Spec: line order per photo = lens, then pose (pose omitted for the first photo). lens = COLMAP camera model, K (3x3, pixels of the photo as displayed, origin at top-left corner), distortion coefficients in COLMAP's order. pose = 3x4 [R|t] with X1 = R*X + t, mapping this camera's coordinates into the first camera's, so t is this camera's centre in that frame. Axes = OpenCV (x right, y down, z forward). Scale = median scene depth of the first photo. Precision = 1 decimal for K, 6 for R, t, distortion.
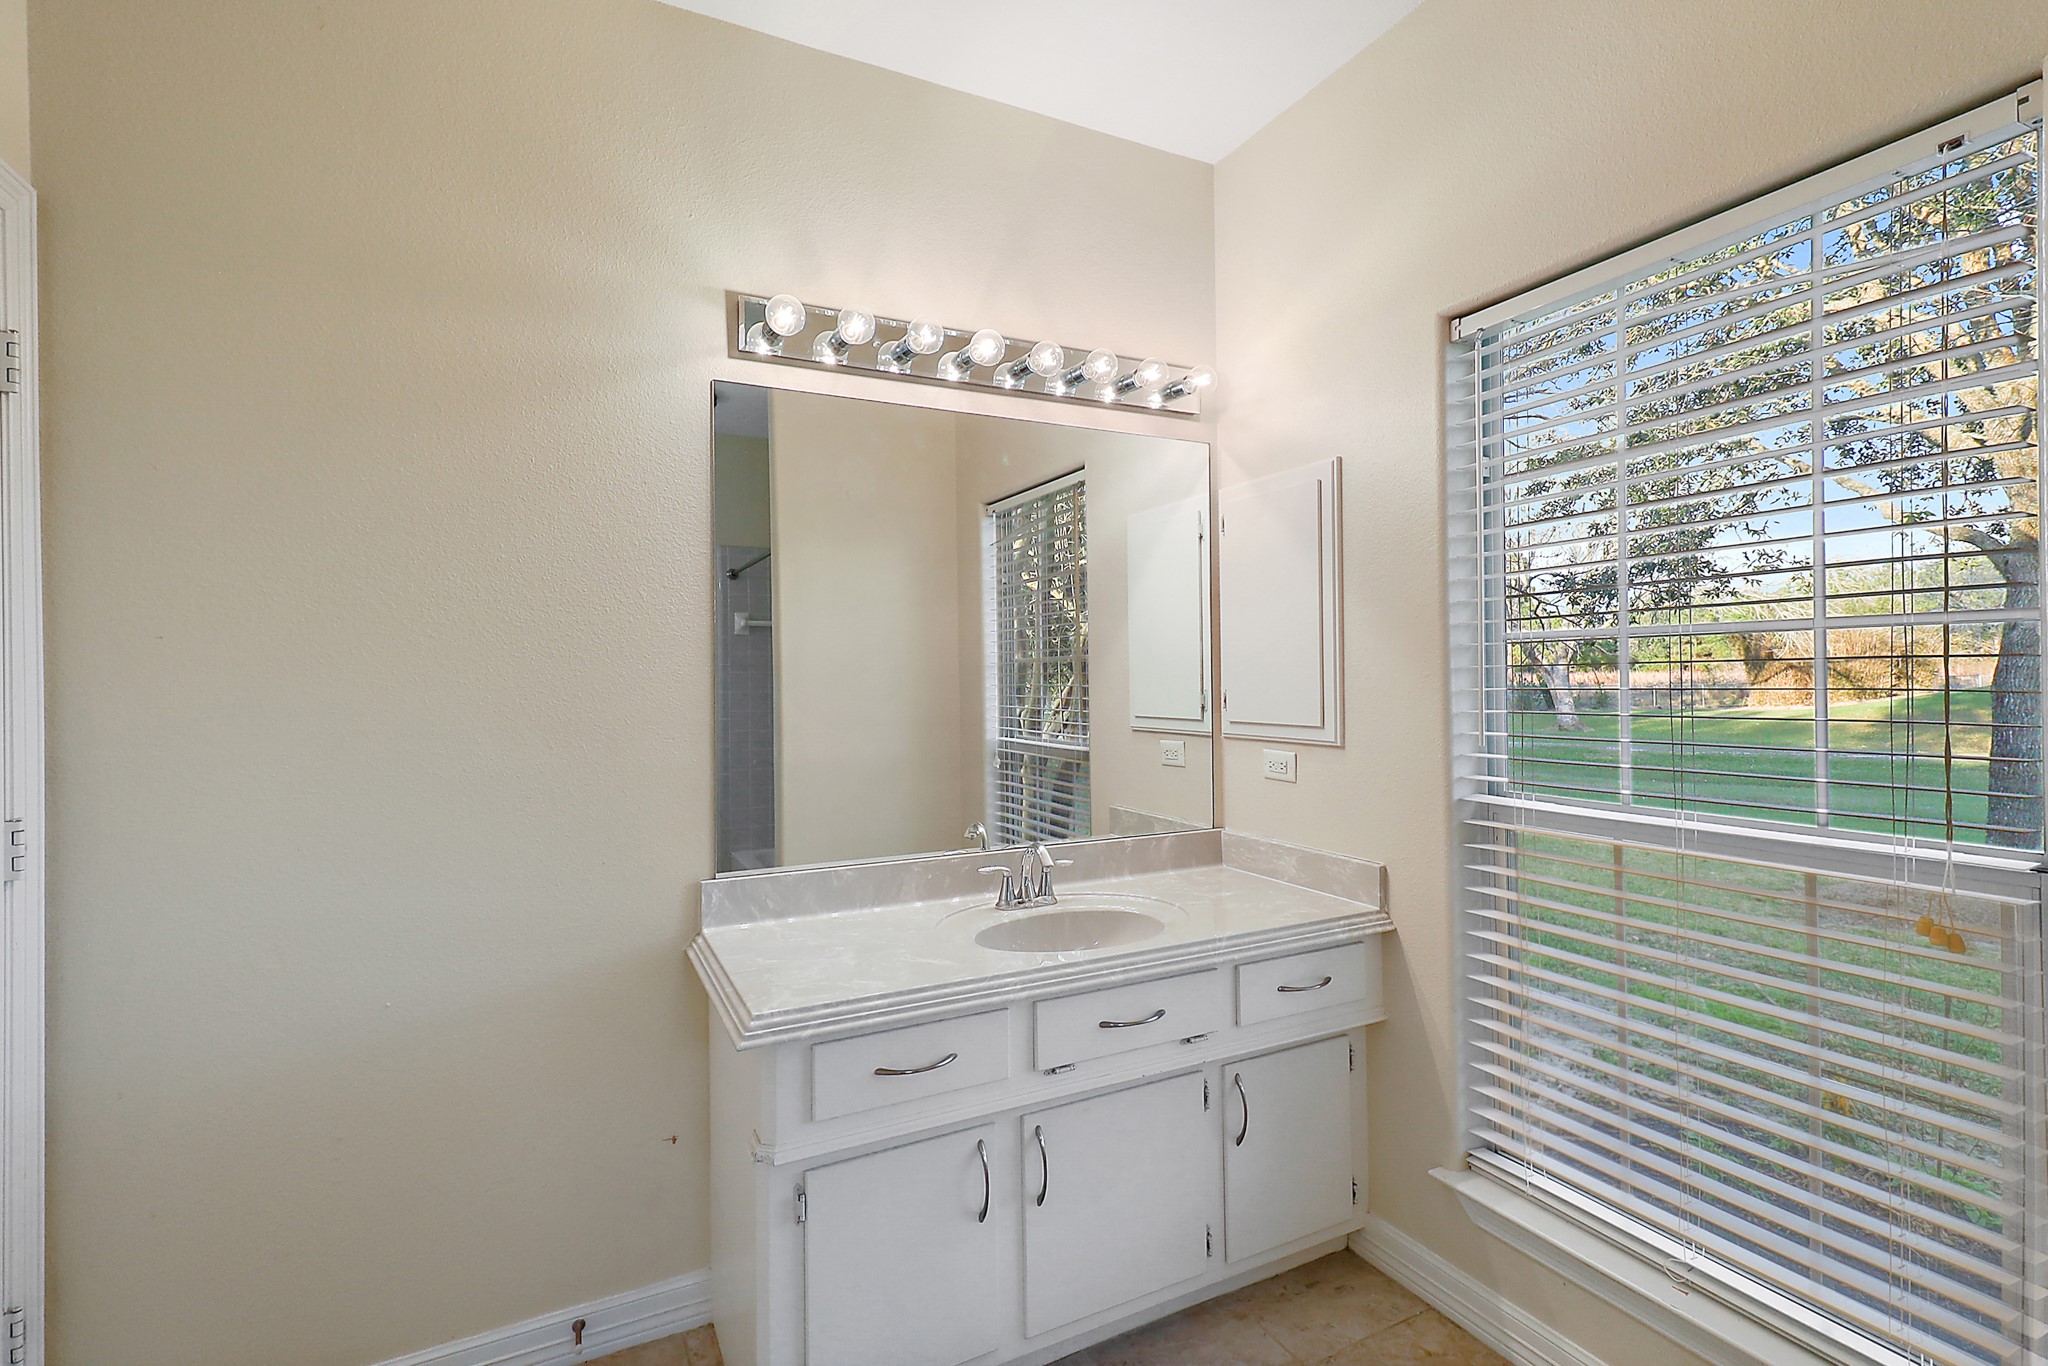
lens RADIAL K [[966.6, 0, 1031.5], [0, 966.6, 677.1], [0, 0, 1]] dist [0.023612, -0.001425]
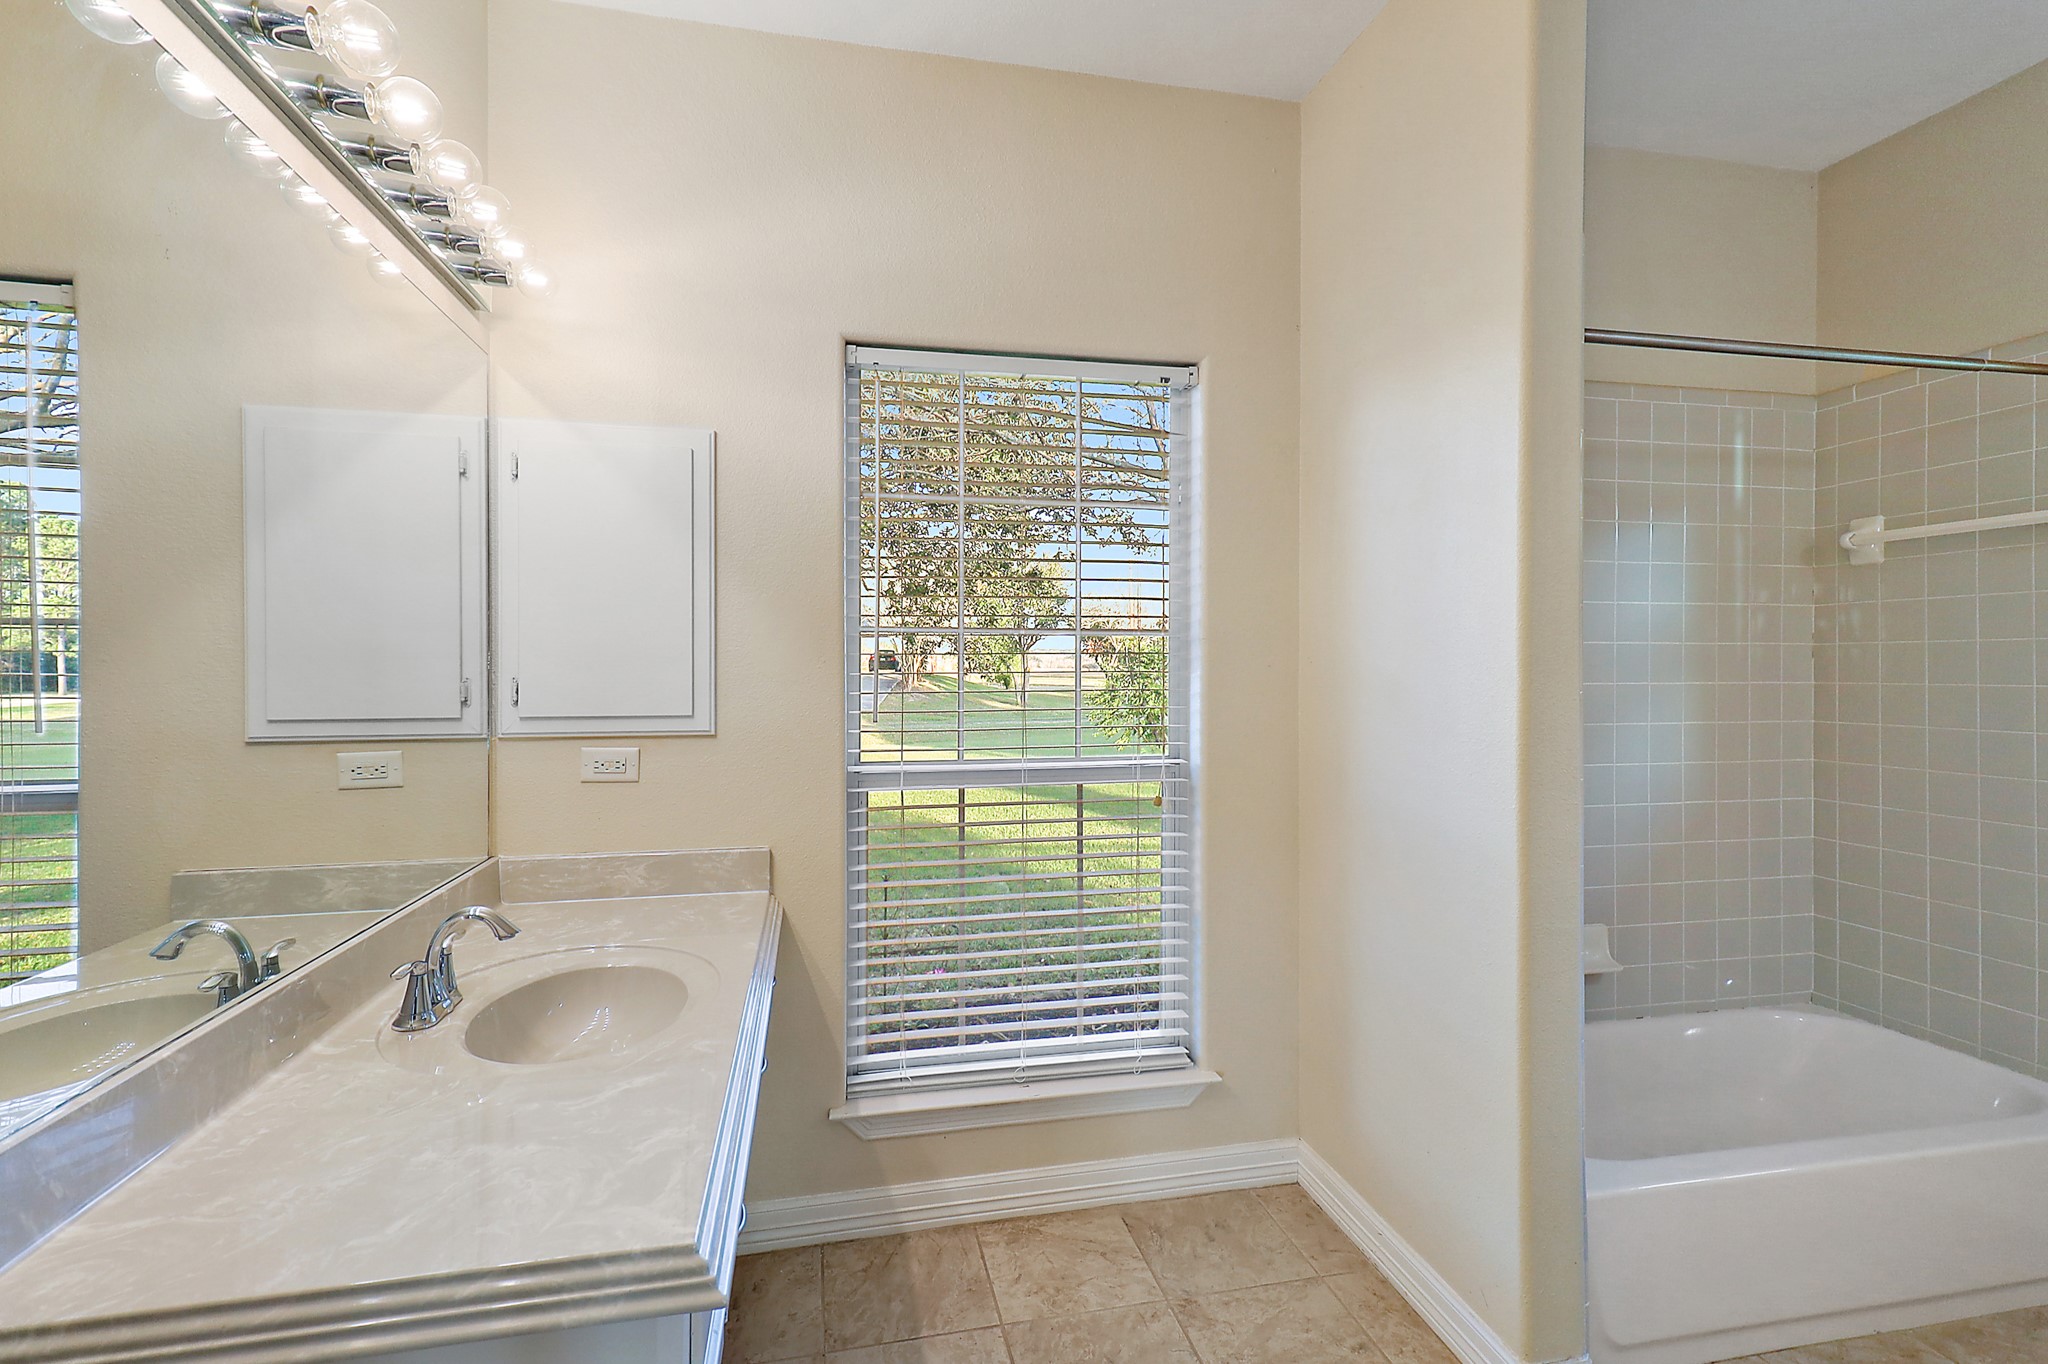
lens RADIAL K [[966.6, 0, 1031.9], [0, 966.6, 679.5], [0, 0, 1]] dist [0.023612, -0.001425]
pose [[0.237158, 0.004772, 0.971459, -0.527329], [0.000621, 0.999987, -0.005063, 0.021938], [-0.971471, 0.001804, 0.237152, 0.465222]]
